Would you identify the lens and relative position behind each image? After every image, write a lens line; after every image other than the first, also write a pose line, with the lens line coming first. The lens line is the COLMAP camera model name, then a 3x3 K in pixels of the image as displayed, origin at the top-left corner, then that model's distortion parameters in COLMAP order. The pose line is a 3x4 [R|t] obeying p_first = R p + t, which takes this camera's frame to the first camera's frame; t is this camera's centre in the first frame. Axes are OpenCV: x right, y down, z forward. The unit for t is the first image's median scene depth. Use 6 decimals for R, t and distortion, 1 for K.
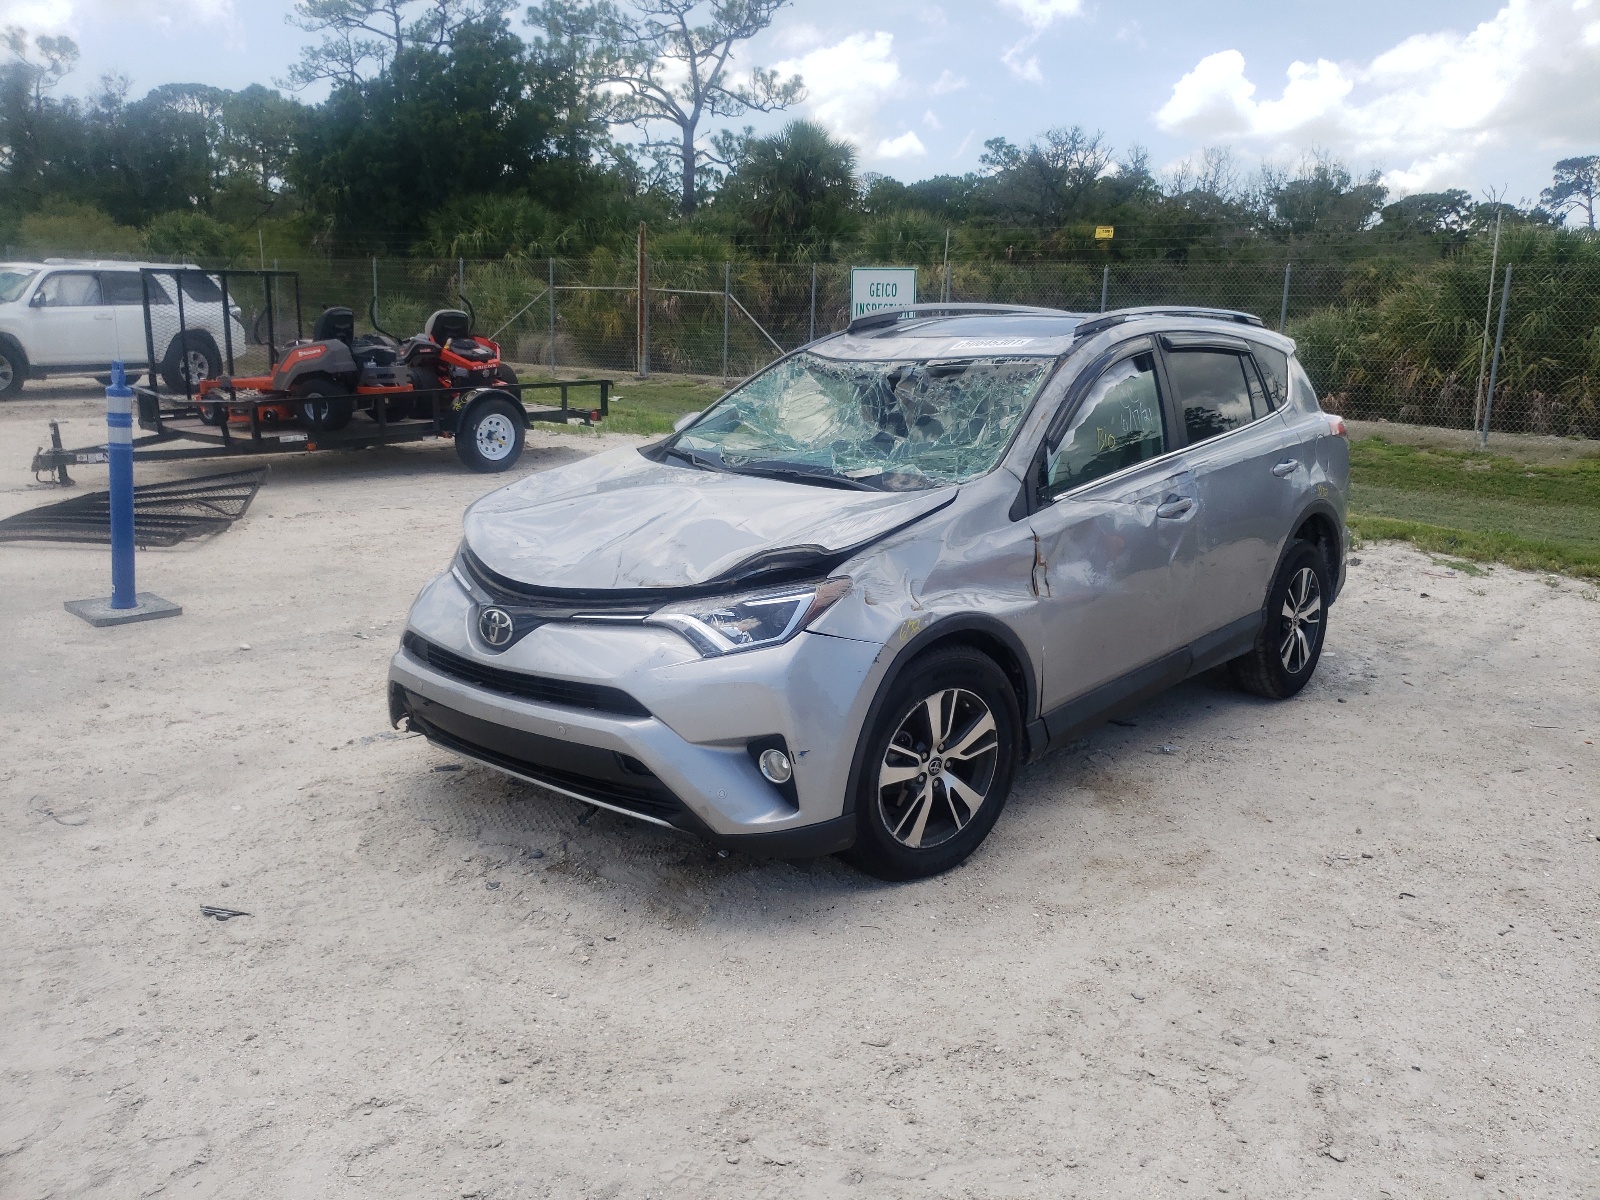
lens RADIAL K [[1283.0, 0, 800.0], [0, 1283.0, 600.0], [0, 0, 1]] dist [-0.000528, 0.009530]
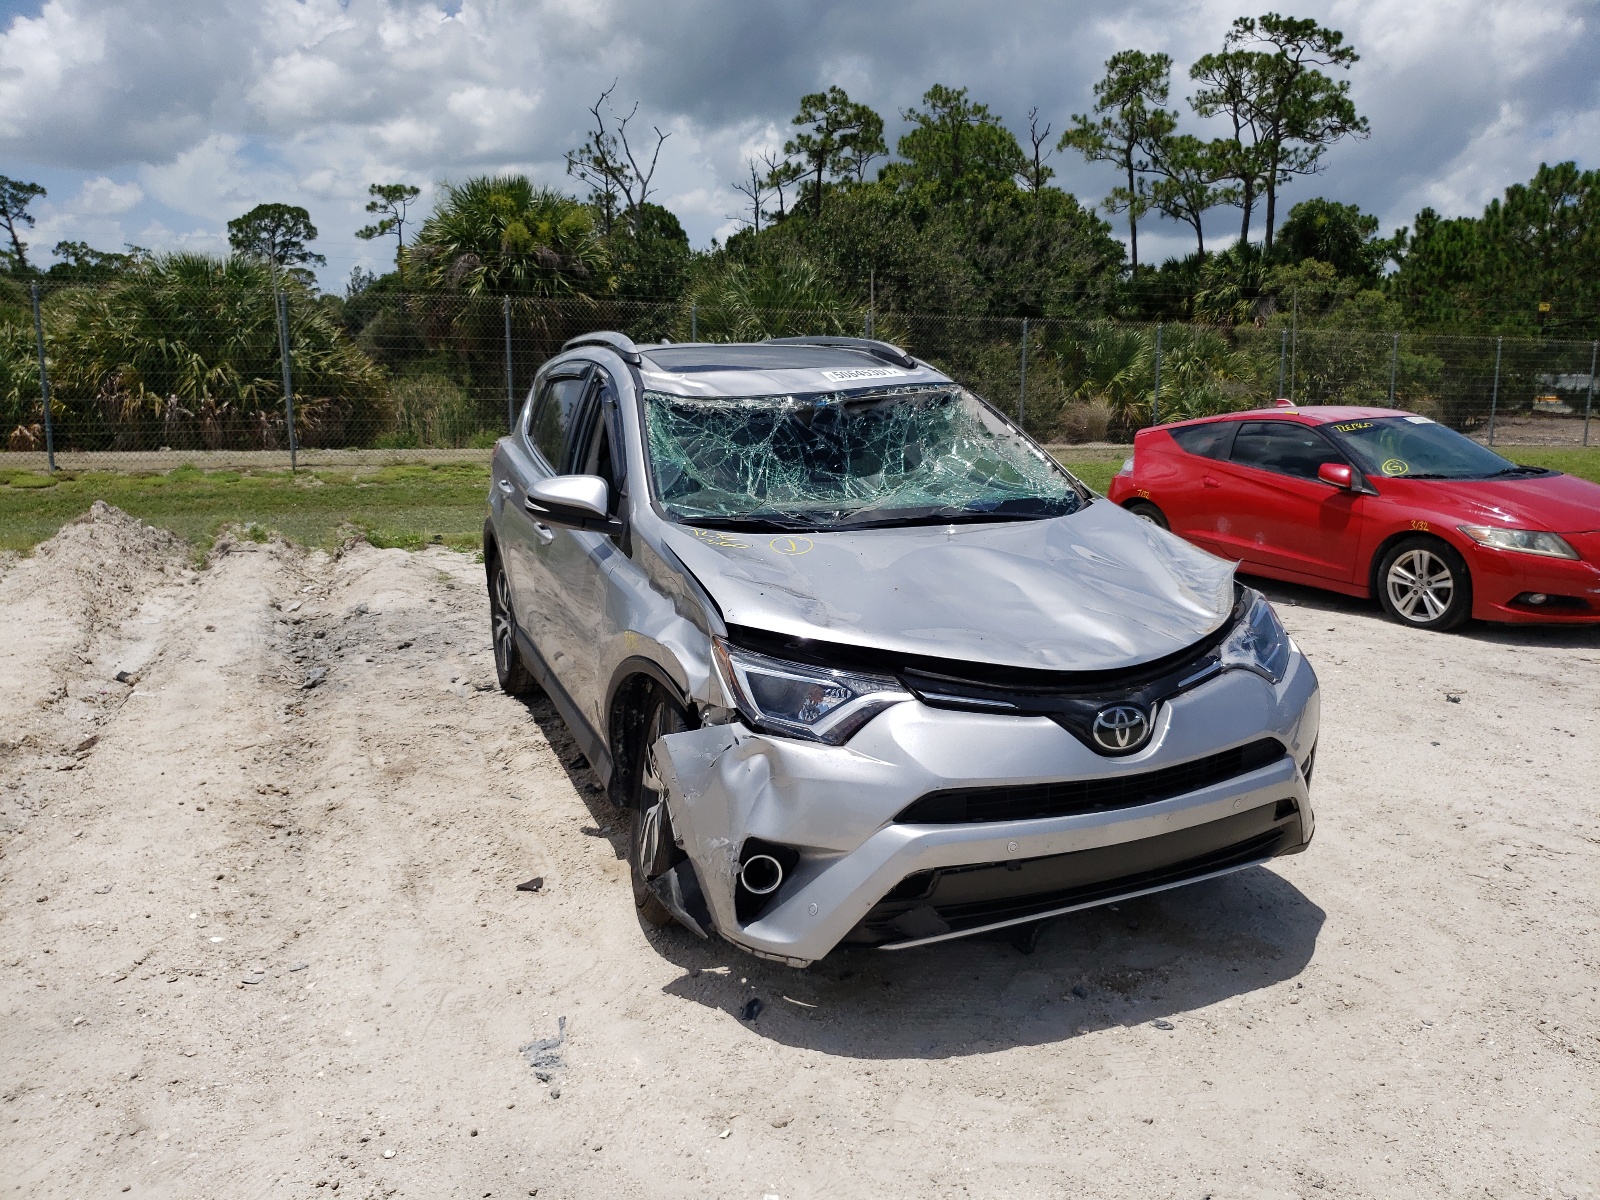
lens RADIAL K [[1283.0, 0, 800.0], [0, 1283.0, 600.0], [0, 0, 1]] dist [-0.000528, 0.009530]
pose [[0.421745, -0.181755, 0.888311, -0.784841], [0.194902, 0.974974, 0.106953, -0.142321], [-0.885519, 0.128027, 0.446615, 0.609490]]
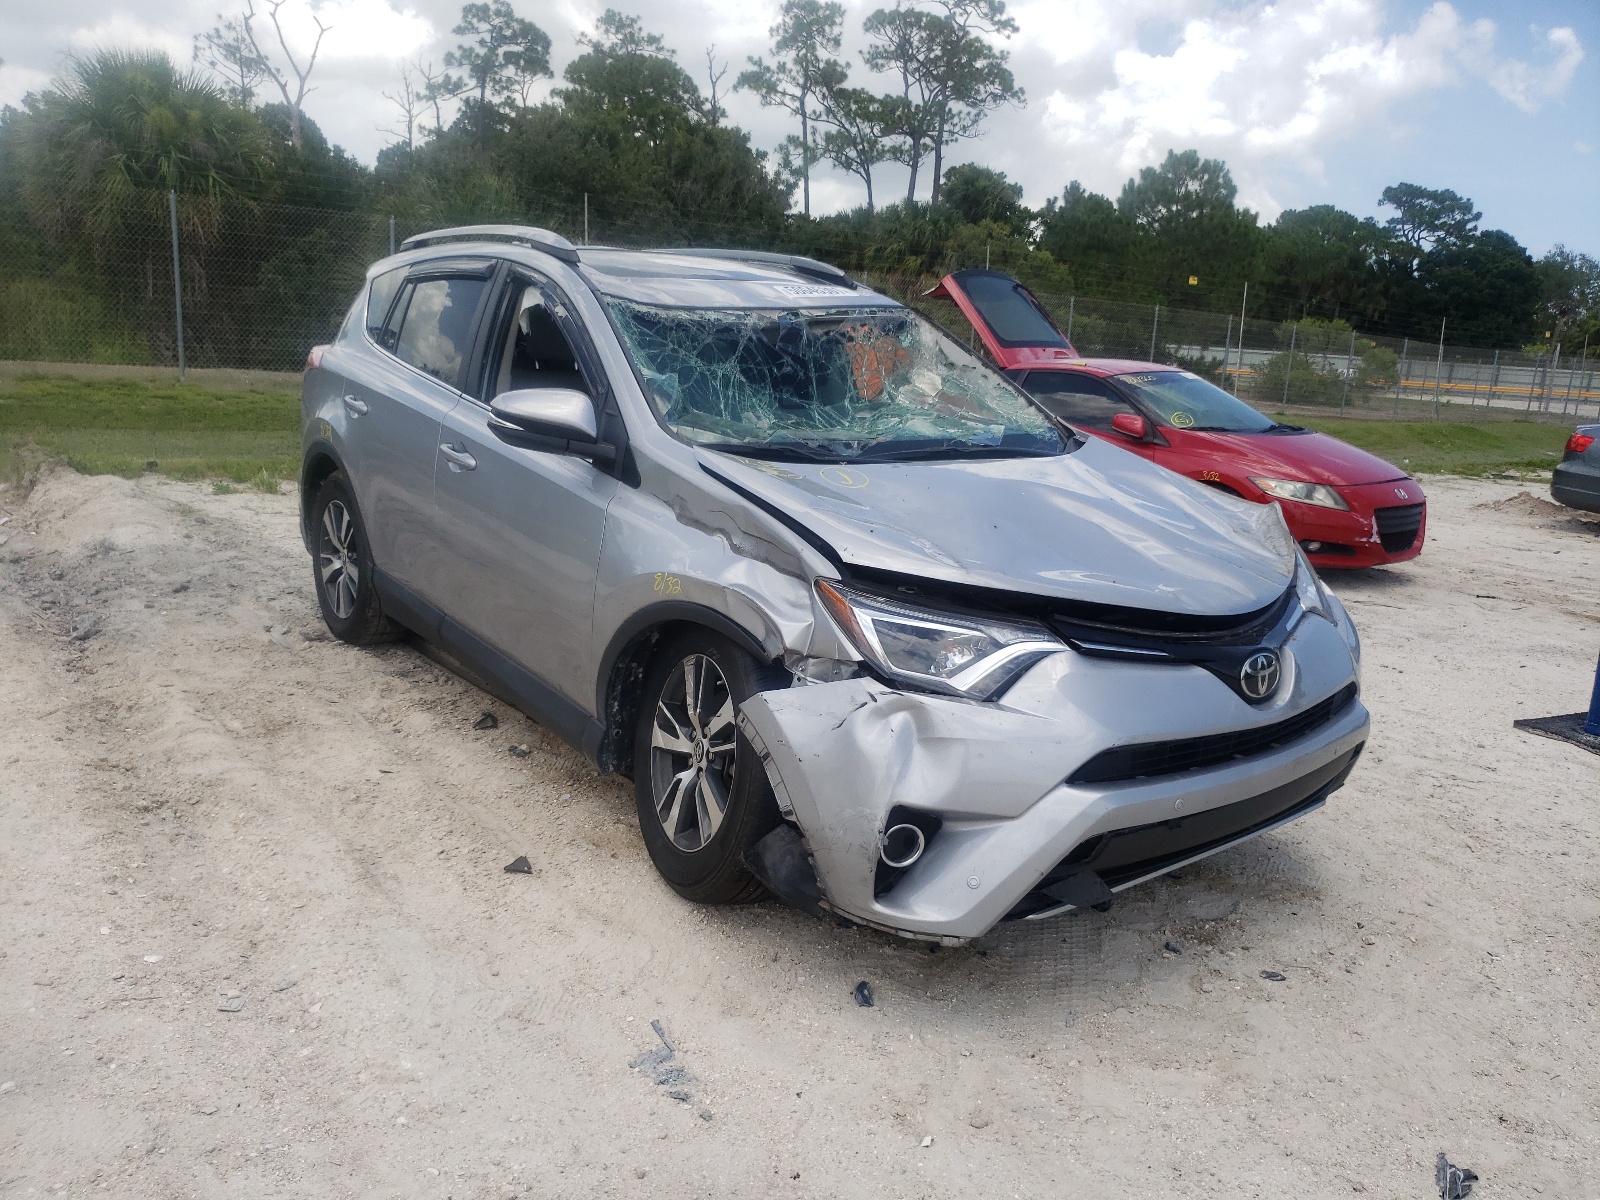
lens RADIAL K [[1279.6, 0, 804.3], [0, 1279.6, 633.8], [0, 0, 1]] dist [-0.021329, 0.047224]
pose [[0.175660, -0.246690, 0.953041, -0.773213], [0.150495, 0.963444, 0.221644, -0.165450], [-0.972880, 0.104494, 0.206364, 0.833091]]
